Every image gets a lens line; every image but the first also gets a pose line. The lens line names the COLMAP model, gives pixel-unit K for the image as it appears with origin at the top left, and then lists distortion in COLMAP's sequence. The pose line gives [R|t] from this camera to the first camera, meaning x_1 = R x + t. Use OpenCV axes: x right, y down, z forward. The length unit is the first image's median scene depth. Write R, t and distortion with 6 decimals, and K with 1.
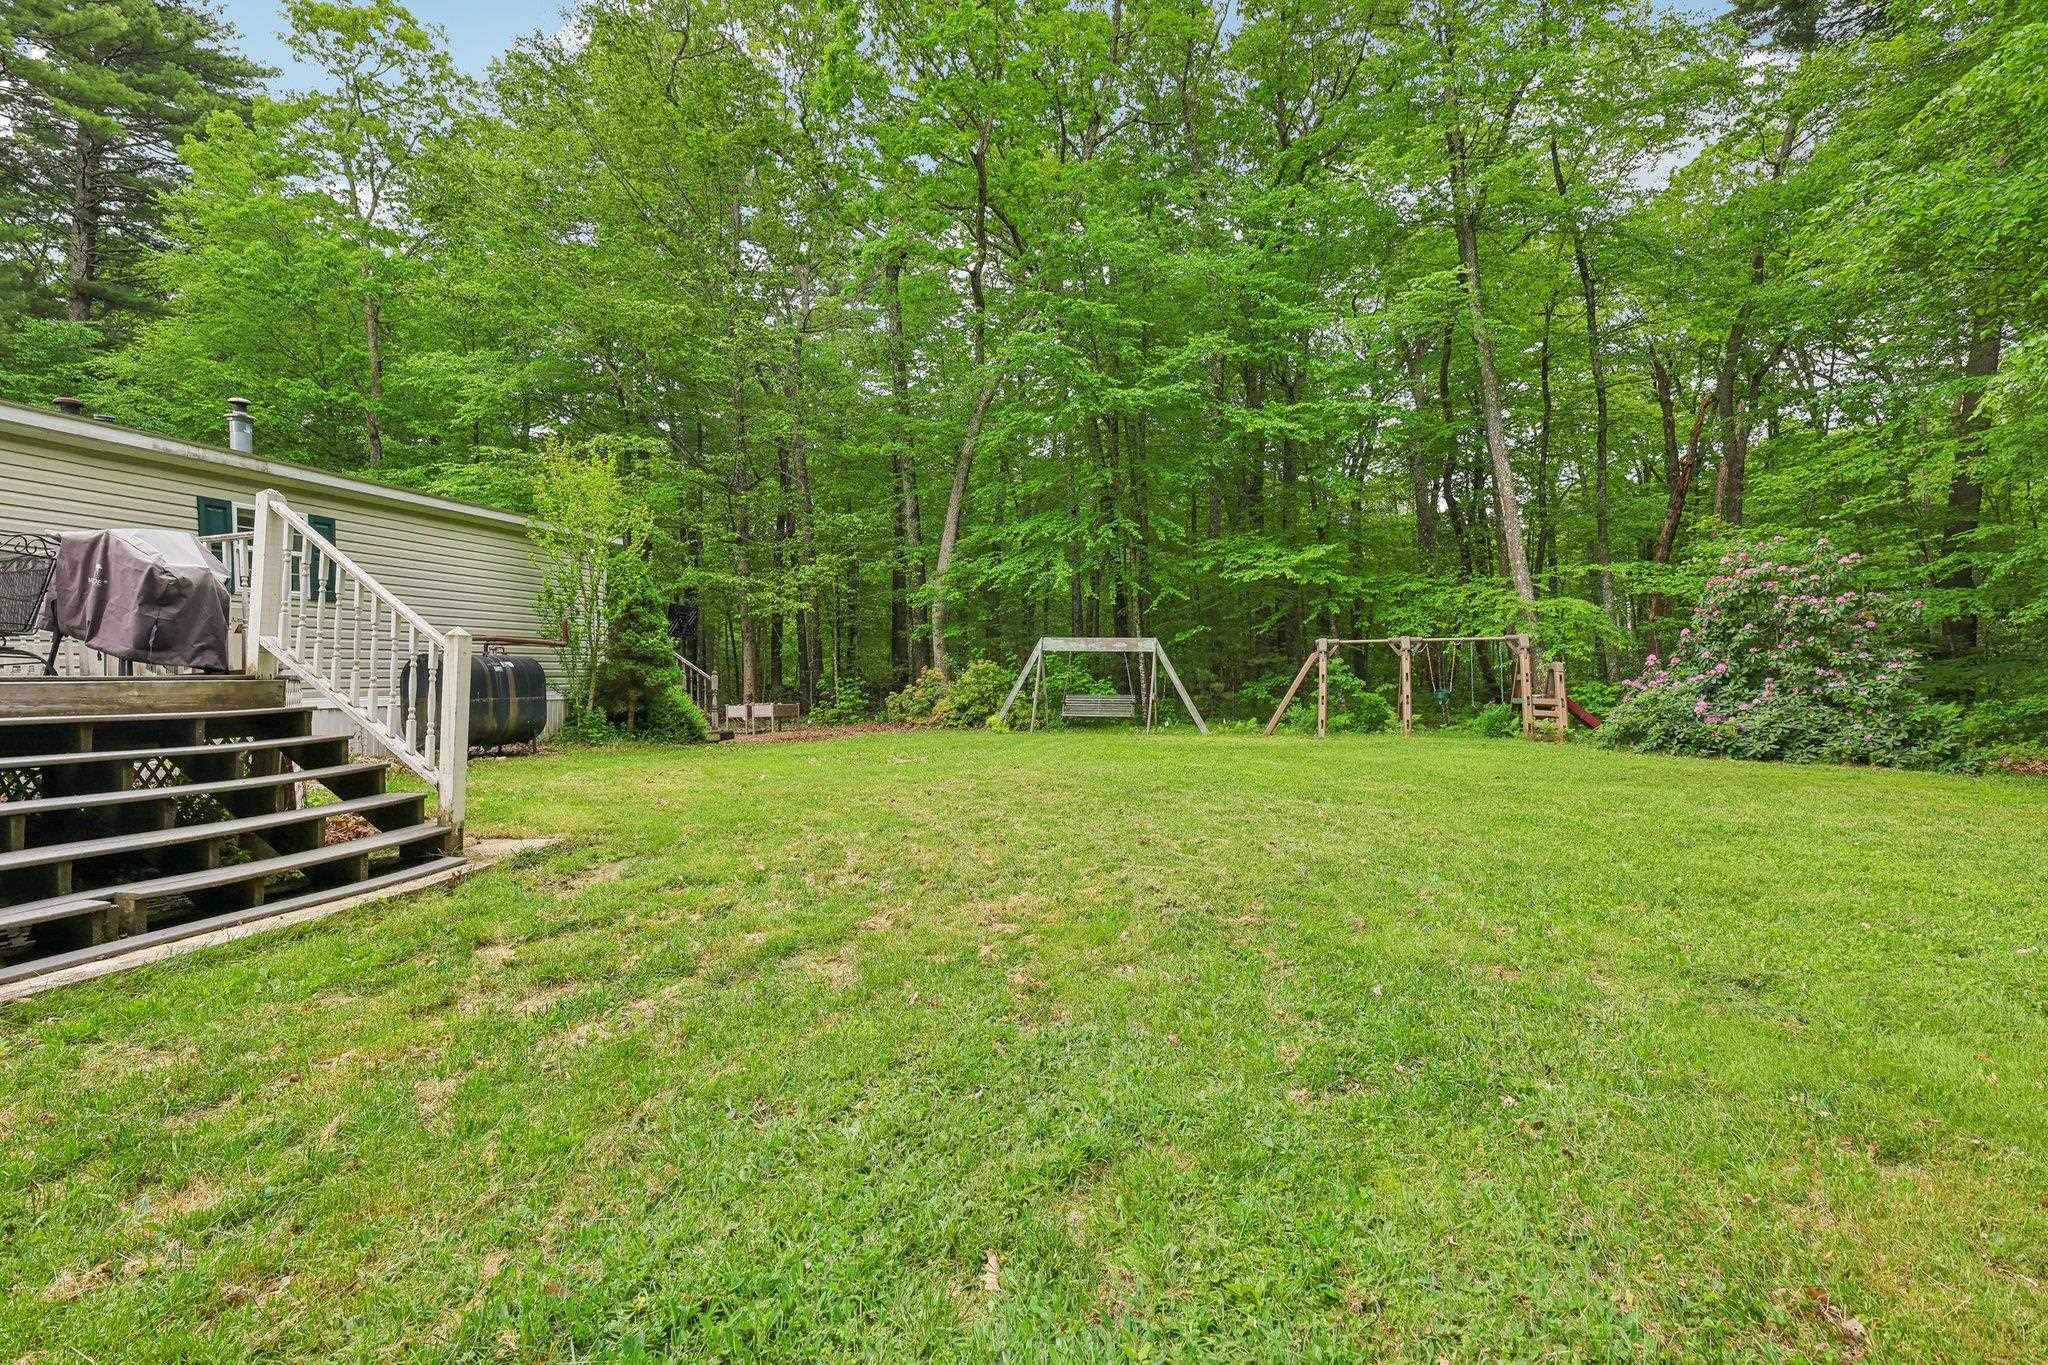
lens RADIAL K [[928.9, 0, 1024.0], [0, 928.9, 682.5], [0, 0, 1]] dist [0.000055, 0.000021]
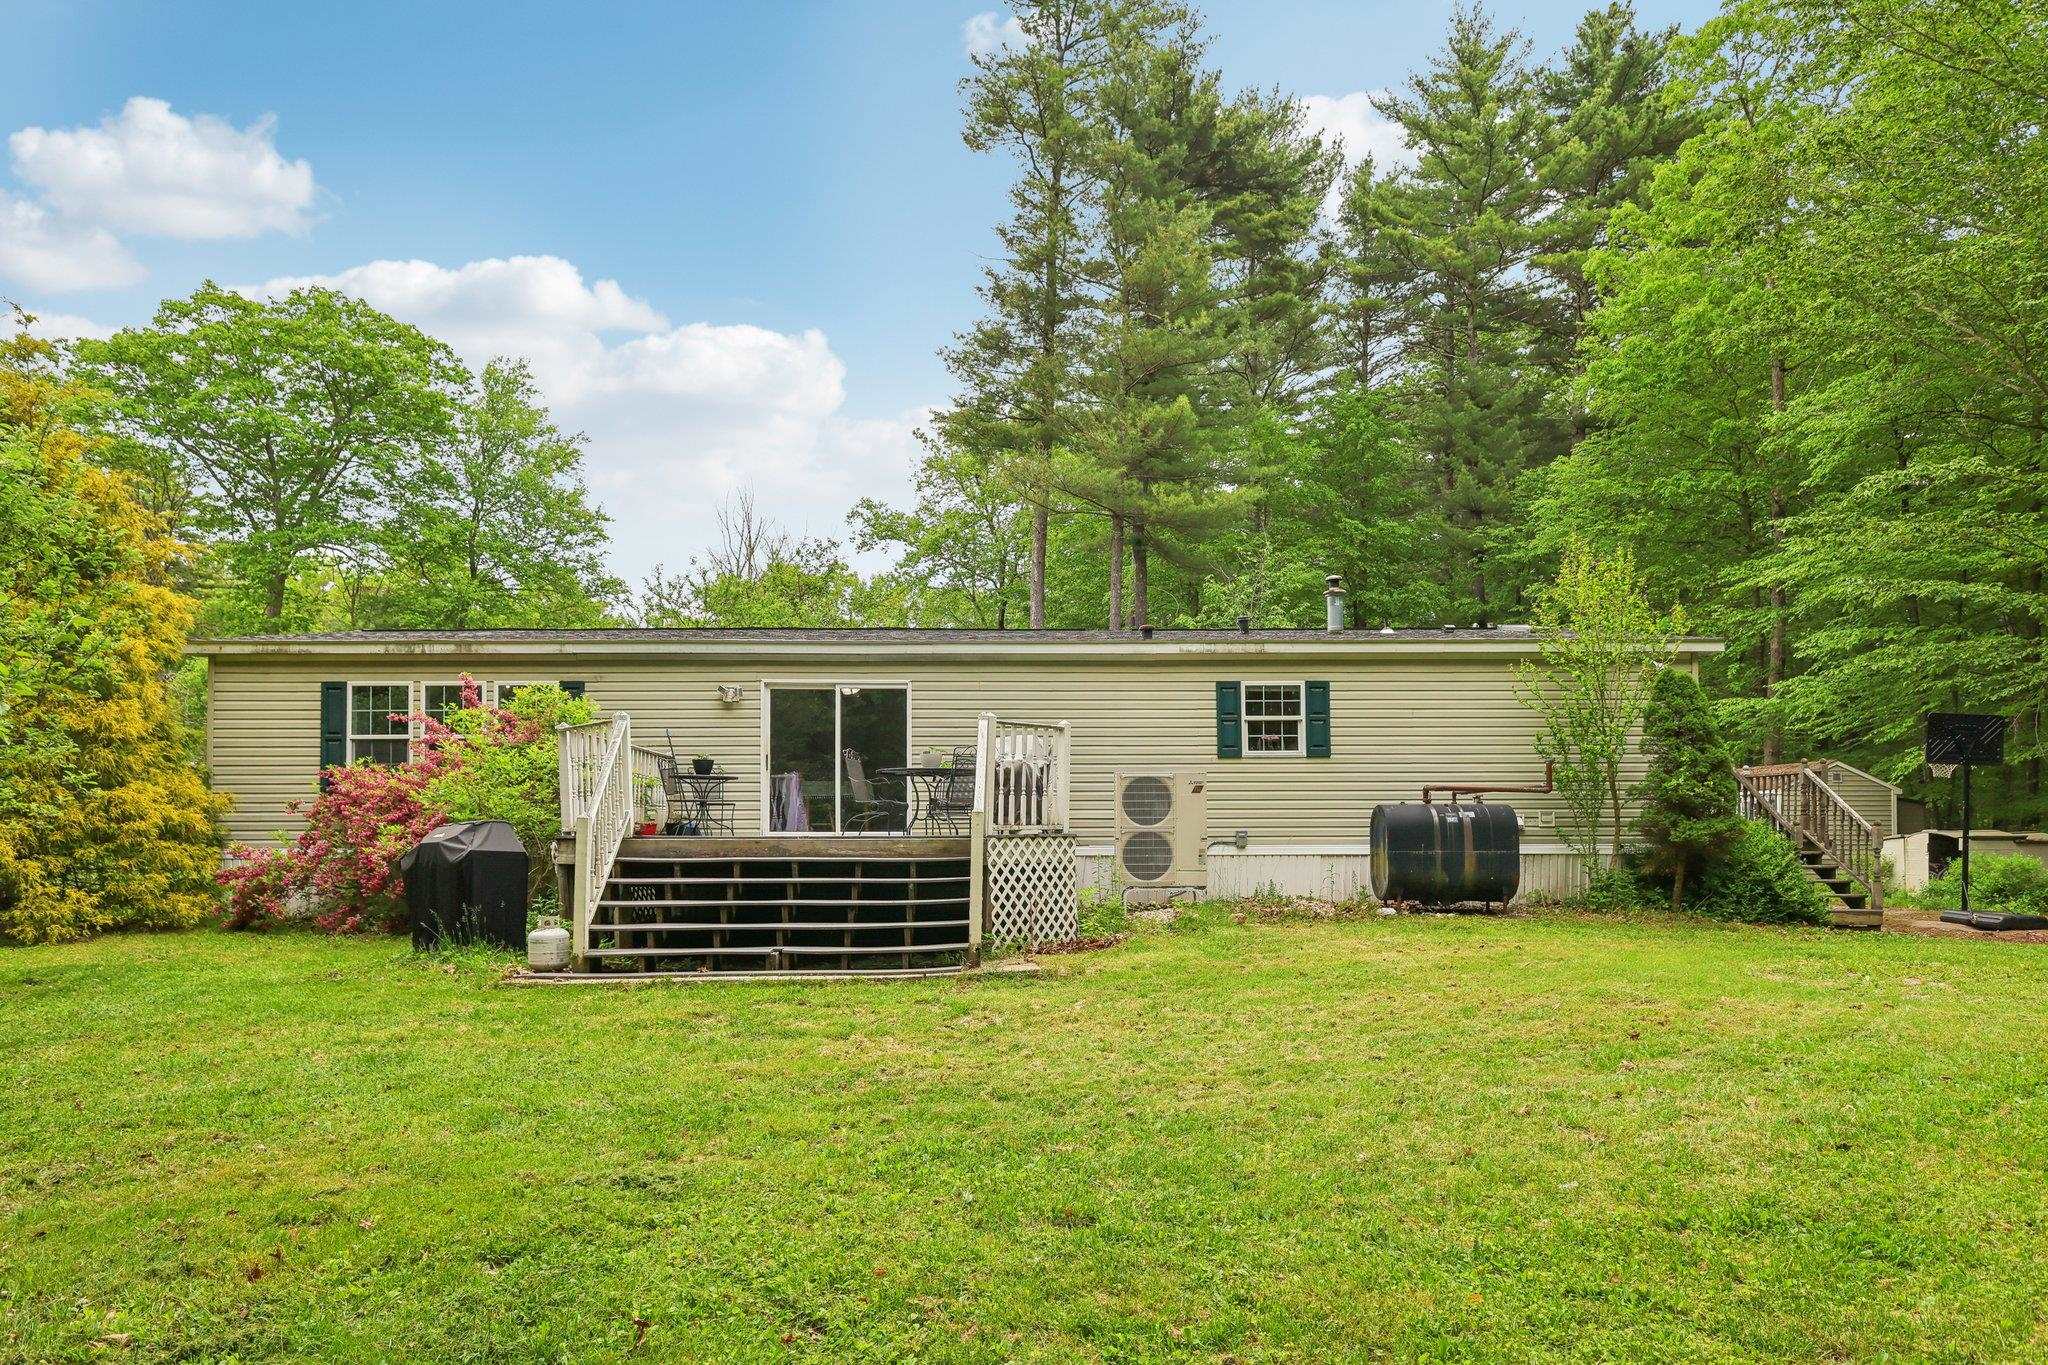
lens RADIAL K [[1298.4, 0, 1024.0], [0, 1298.4, 682.5], [0, 0, 1]] dist [0.007480, 0.001900]
pose [[0.230500, -0.078141, -0.969930, 0.627056], [-0.010536, 0.996512, -0.082786, -0.039338], [0.973015, 0.029301, 0.228872, 0.271276]]
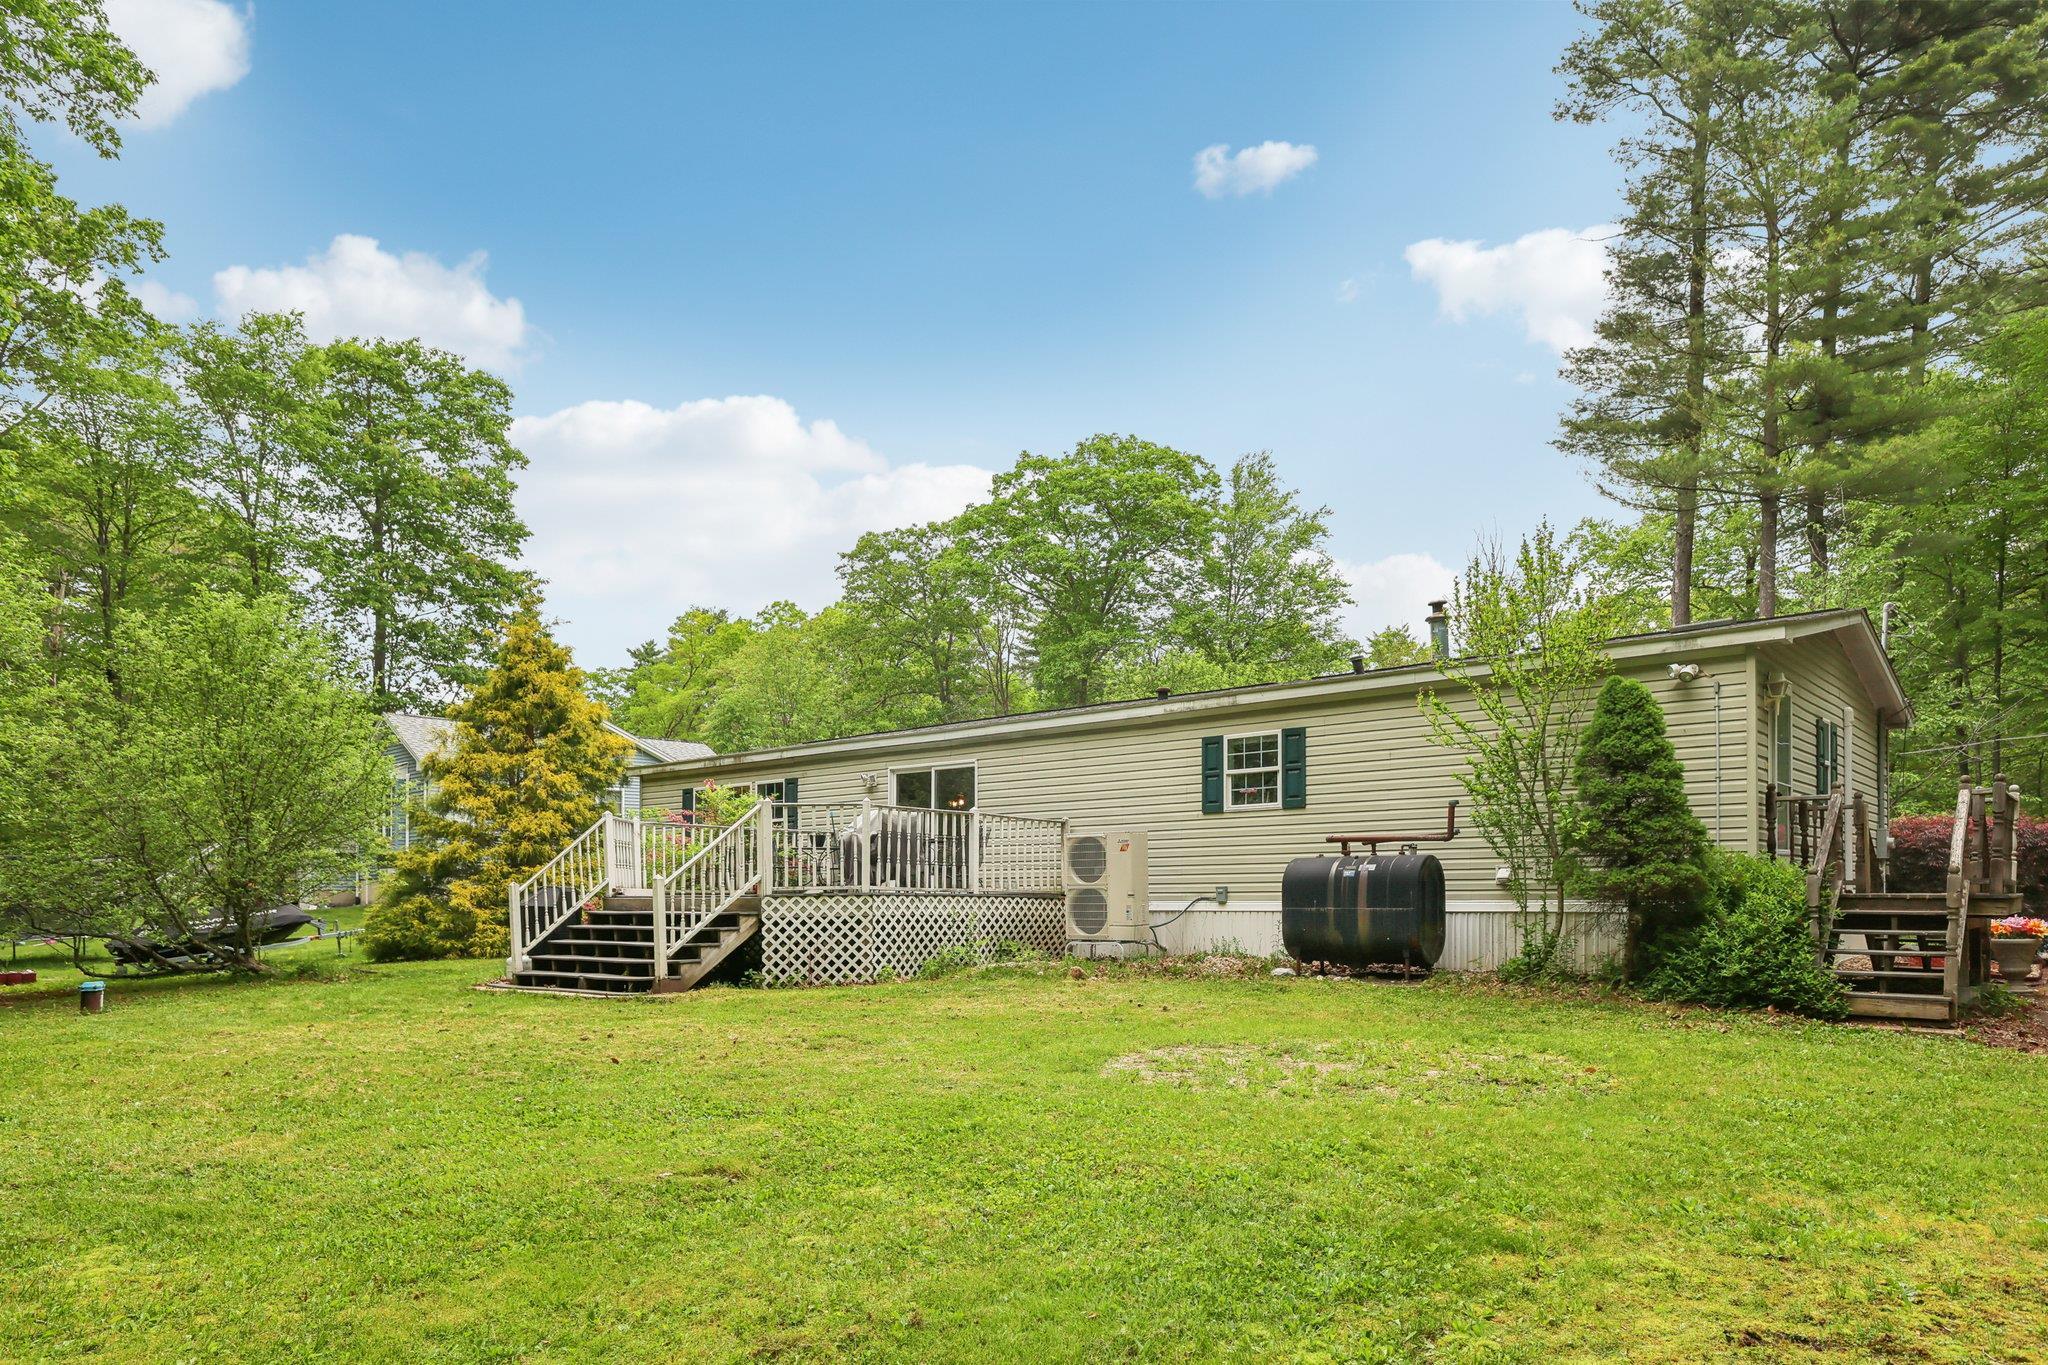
lens RADIAL K [[1300.4, 0, 1023.9], [0, 1300.4, 749.6], [0, 0, 1]] dist [0.000205, 0.000342]
pose [[-0.480397, -0.053192, -0.875437, 0.639836], [0.022716, 0.997070, -0.073048, -0.047520], [0.876757, -0.054978, -0.477781, 1.321327]]
